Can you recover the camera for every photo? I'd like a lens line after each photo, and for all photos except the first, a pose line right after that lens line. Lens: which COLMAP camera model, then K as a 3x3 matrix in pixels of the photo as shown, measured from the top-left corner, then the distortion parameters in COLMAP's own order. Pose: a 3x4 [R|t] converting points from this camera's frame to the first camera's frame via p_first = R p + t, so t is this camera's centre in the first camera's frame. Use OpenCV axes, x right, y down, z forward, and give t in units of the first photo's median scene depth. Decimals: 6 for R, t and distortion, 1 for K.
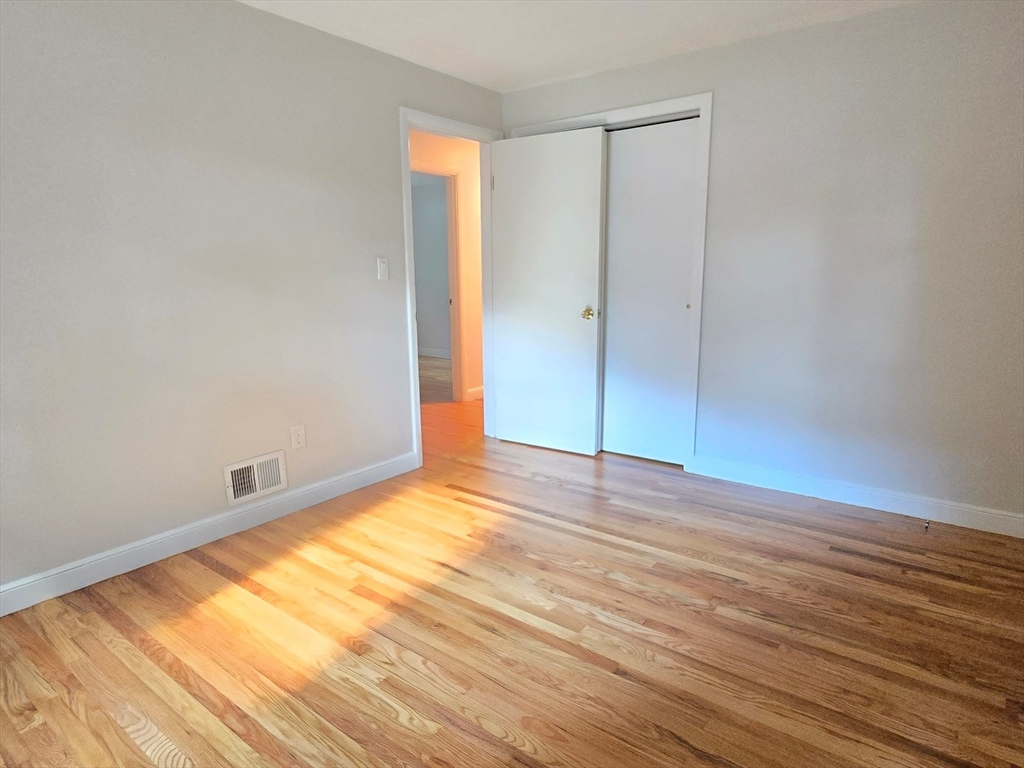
lens RADIAL K [[619.6, 0, 511.8], [0, 619.6, 389.9], [0, 0, 1]] dist [-0.004969, -0.002681]
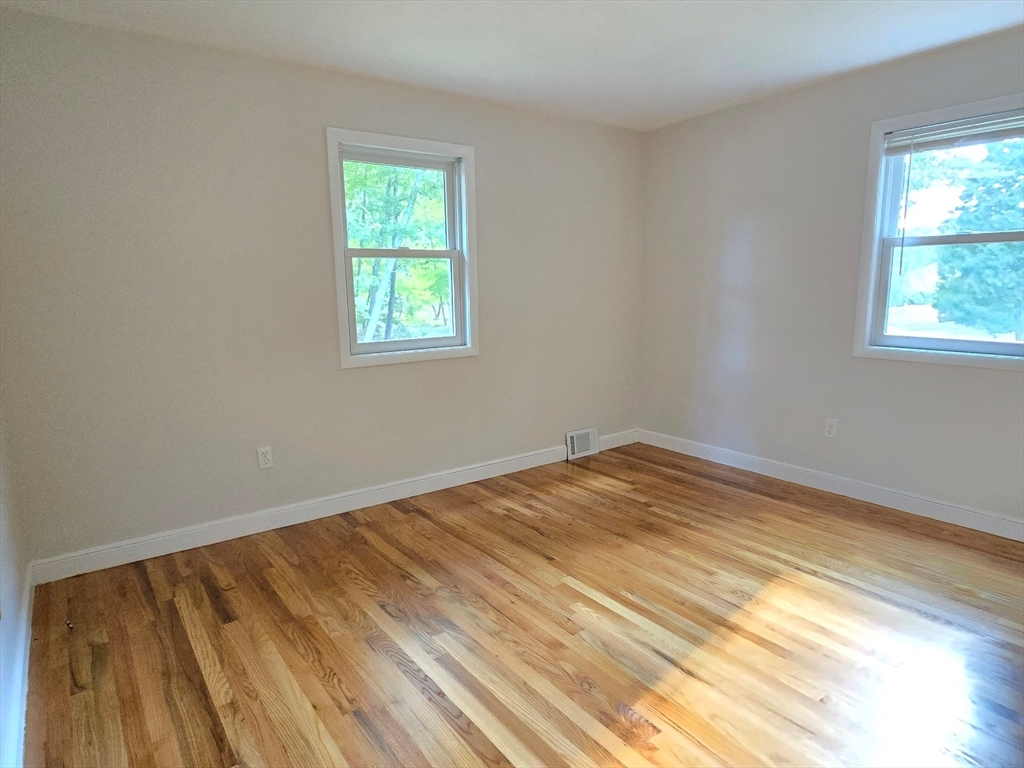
lens RADIAL K [[619.6, 0, 511.8], [0, 619.6, 389.9], [0, 0, 1]] dist [-0.004969, -0.002681]
pose [[-0.961801, -0.021411, 0.272912, -0.114275], [0.077079, 0.935421, 0.345032, -0.379350], [-0.262675, 0.352888, -0.898038, 1.855879]]
